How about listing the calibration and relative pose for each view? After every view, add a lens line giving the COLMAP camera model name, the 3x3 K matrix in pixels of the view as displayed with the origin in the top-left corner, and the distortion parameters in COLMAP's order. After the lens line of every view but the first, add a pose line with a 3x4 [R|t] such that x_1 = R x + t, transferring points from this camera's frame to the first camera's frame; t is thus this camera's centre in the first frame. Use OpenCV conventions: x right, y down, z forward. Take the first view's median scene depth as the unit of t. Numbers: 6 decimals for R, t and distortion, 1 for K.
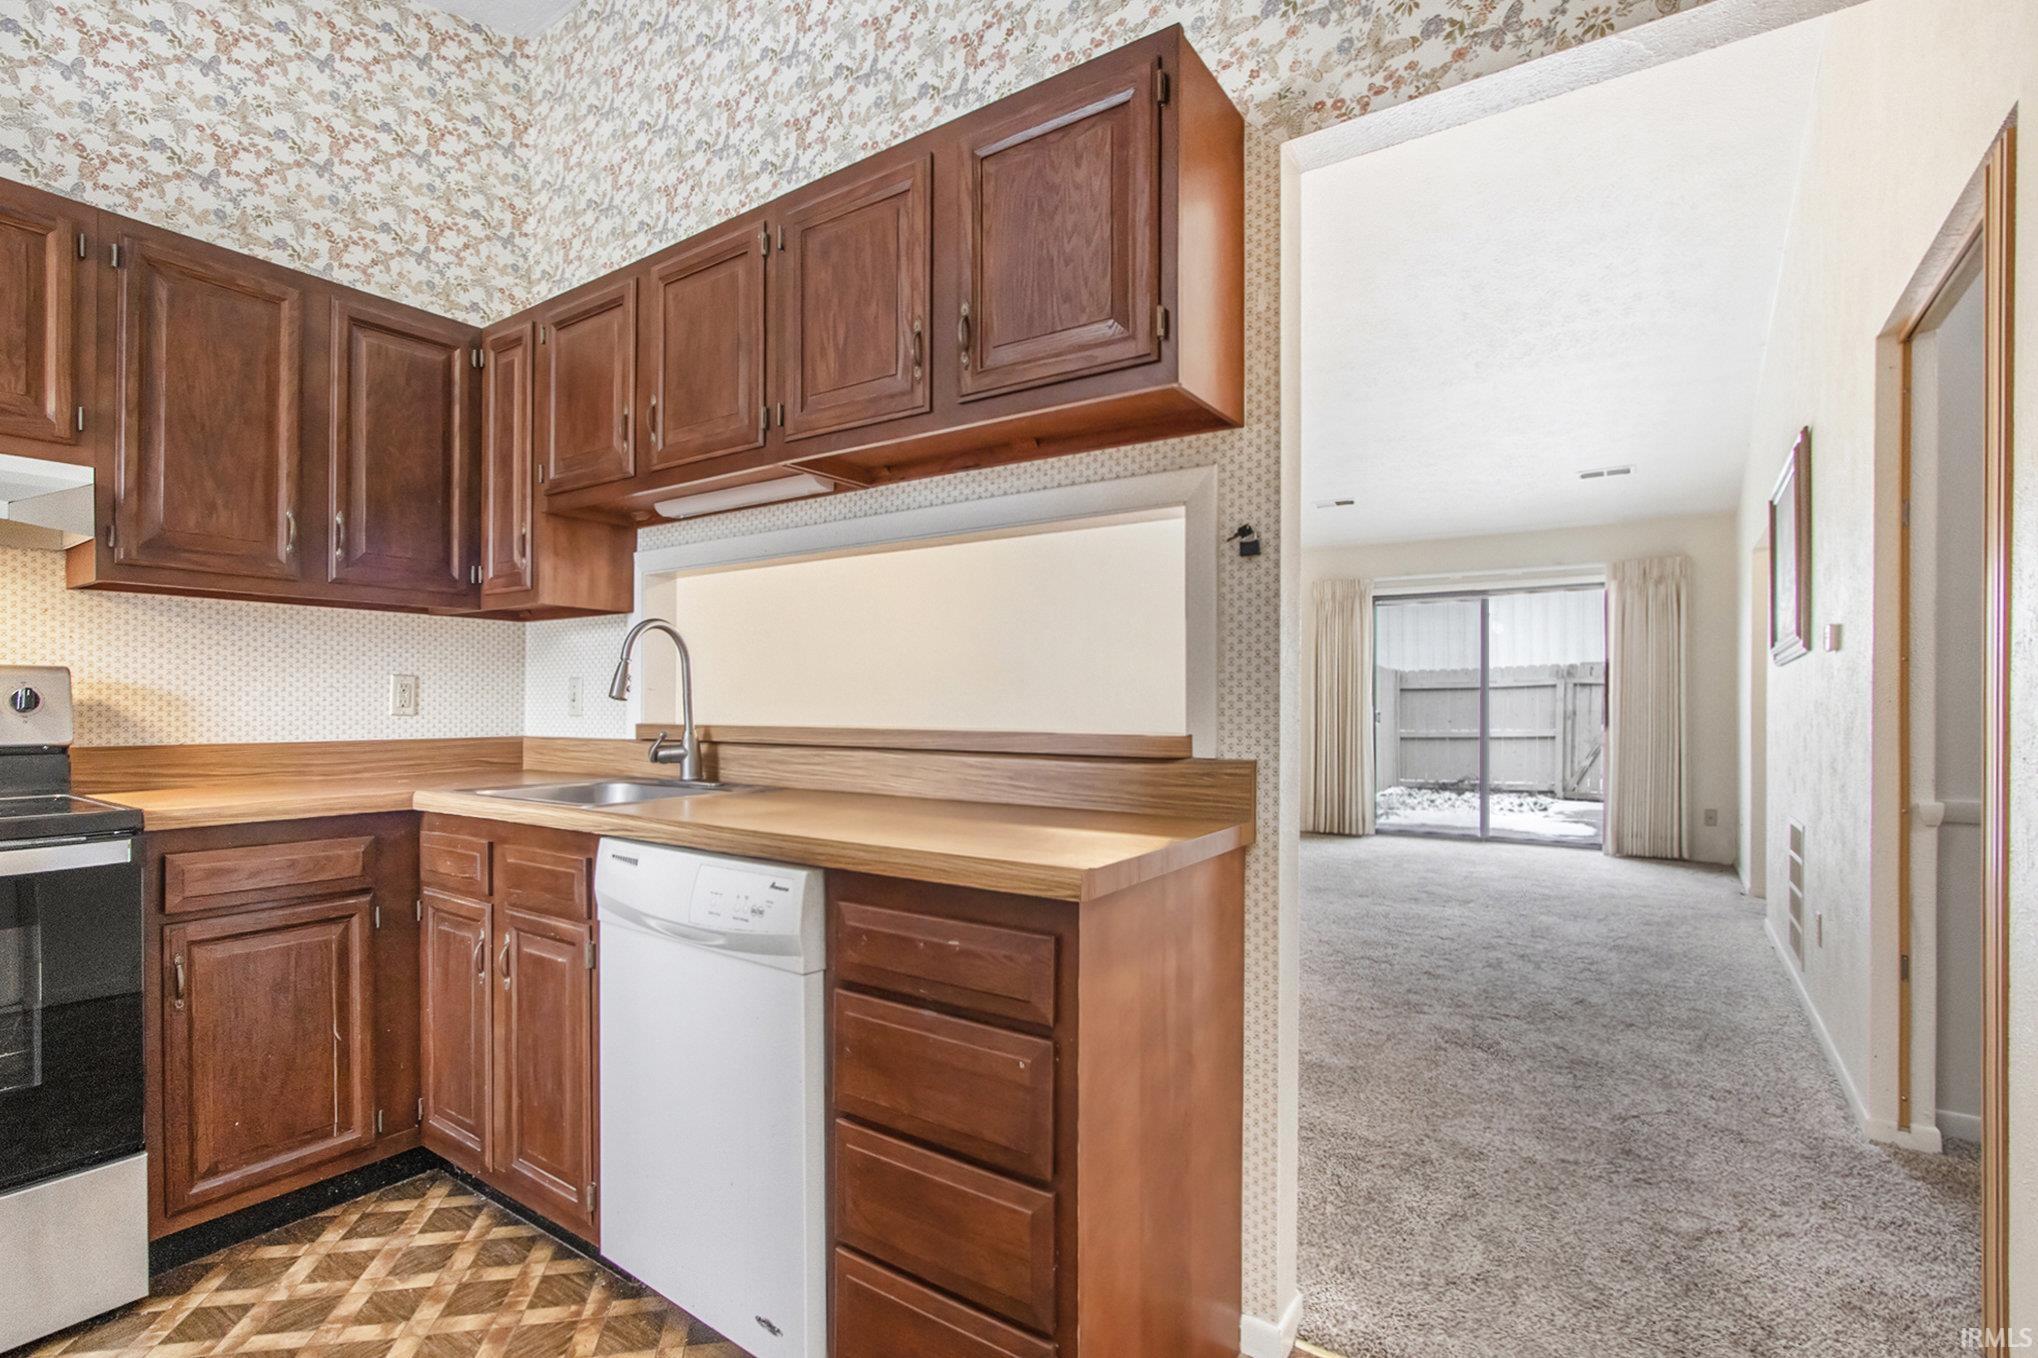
lens RADIAL K [[937.5, 0, 1027.5], [0, 937.5, 713.1], [0, 0, 1]] dist [-0.003019, -0.000477]
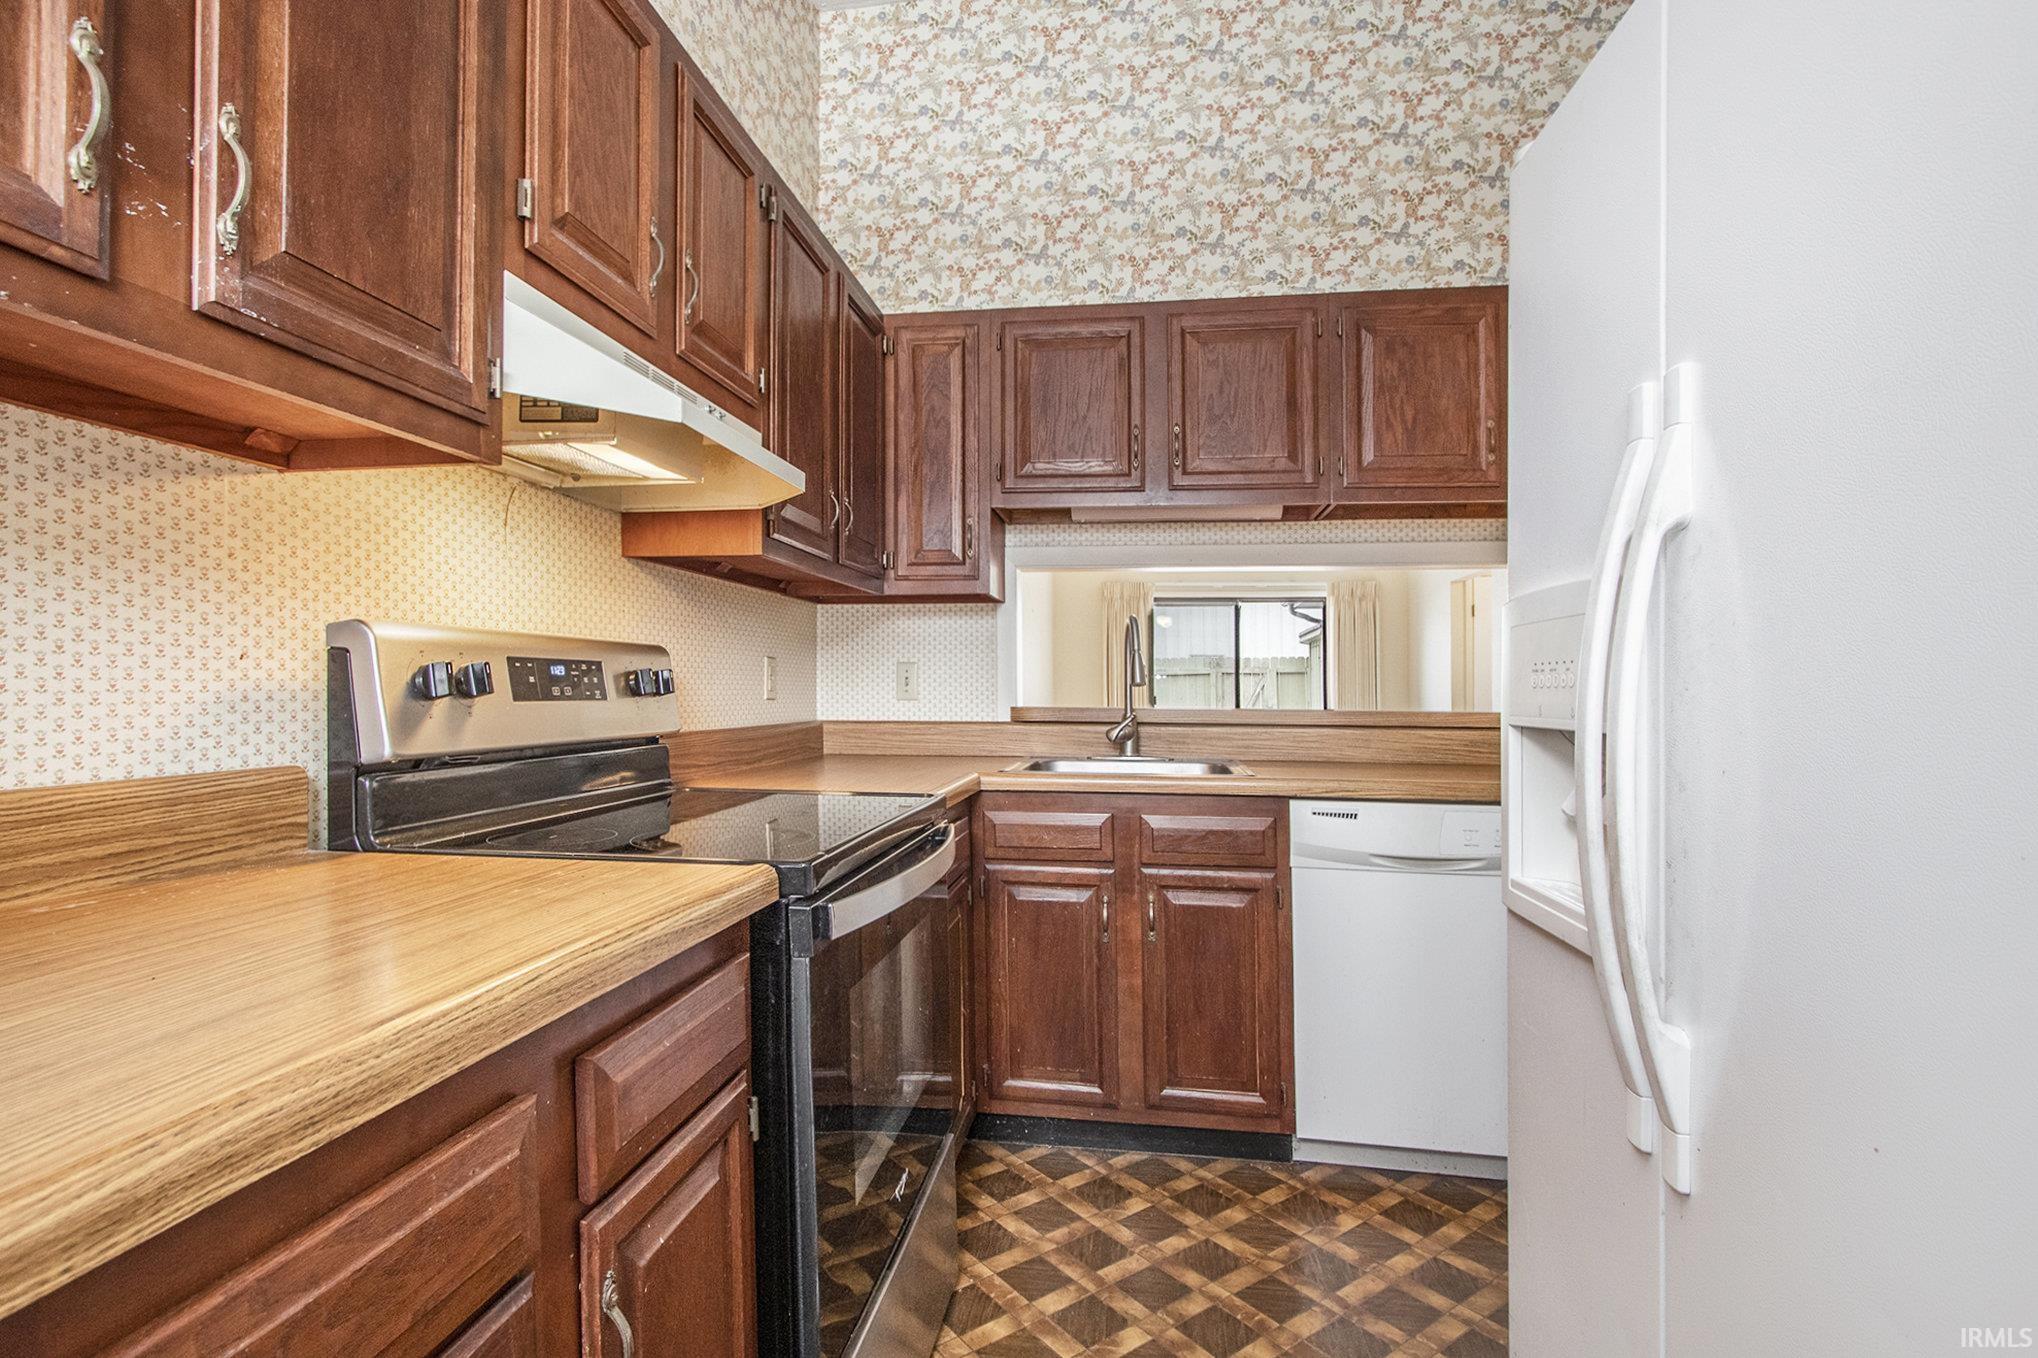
lens RADIAL K [[920.9, 0, 1026.6], [0, 920.9, 690.7], [0, 0, 1]] dist [0.000084, -0.000059]
pose [[0.897012, 0.003936, 0.441989, -1.161228], [-0.002430, 0.999989, -0.003974, -0.004194], [-0.442000, 0.002491, 0.897012, 0.060868]]
